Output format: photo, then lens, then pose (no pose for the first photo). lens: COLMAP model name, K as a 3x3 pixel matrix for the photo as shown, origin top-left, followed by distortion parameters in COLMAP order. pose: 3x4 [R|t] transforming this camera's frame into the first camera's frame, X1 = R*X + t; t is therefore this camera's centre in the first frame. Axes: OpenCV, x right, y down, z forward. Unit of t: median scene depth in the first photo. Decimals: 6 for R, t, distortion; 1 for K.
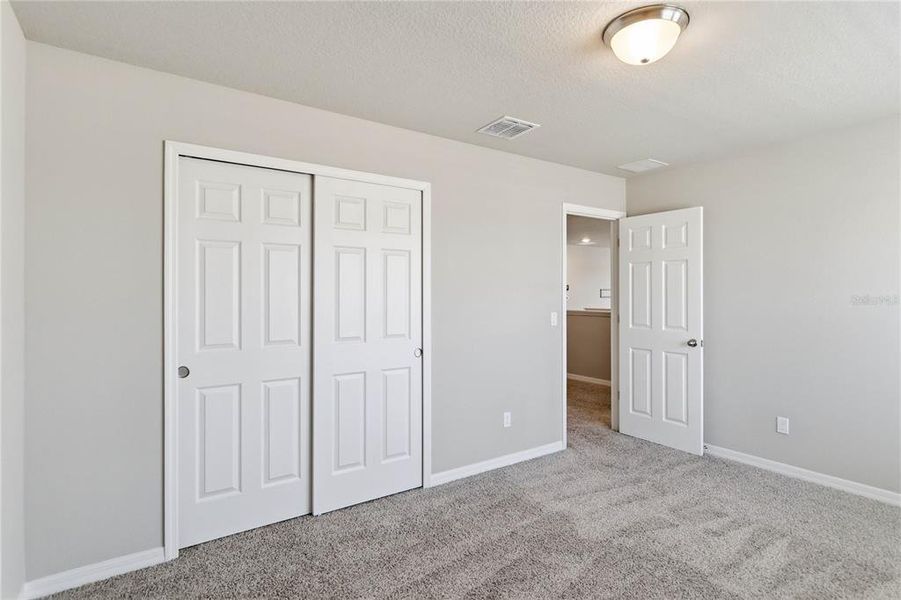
lens RADIAL K [[467.2, 0, 450.5], [0, 467.2, 300.0], [0, 0, 1]] dist [0.001428, -0.000016]
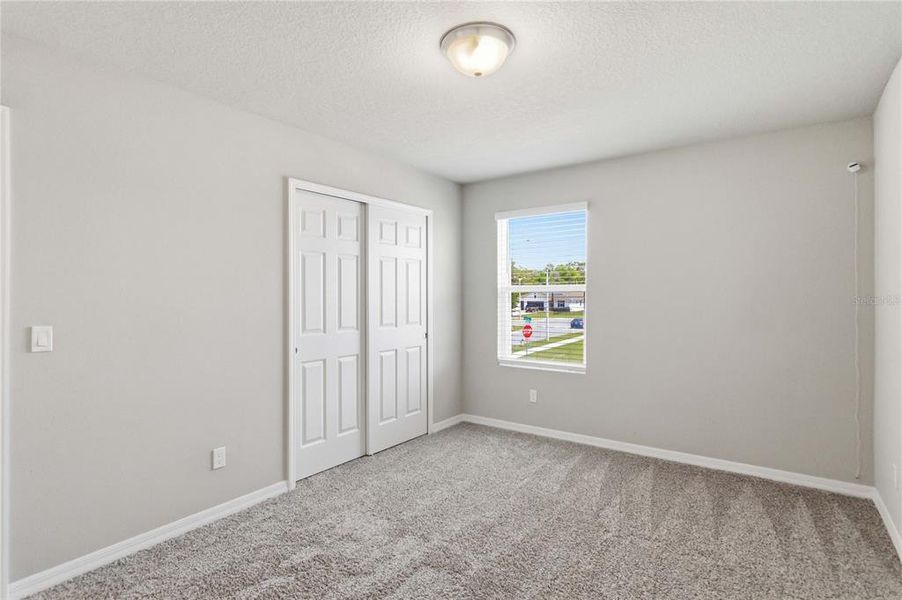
lens RADIAL K [[457.9, 0, 449.2], [0, 457.9, 295.8], [0, 0, 1]] dist [-0.000897, 0.000407]
pose [[0.947011, 0.002239, 0.321195, -0.474704], [-0.002036, 0.999997, -0.000969, -0.000902], [-0.321196, 0.000263, 0.947013, -0.315039]]
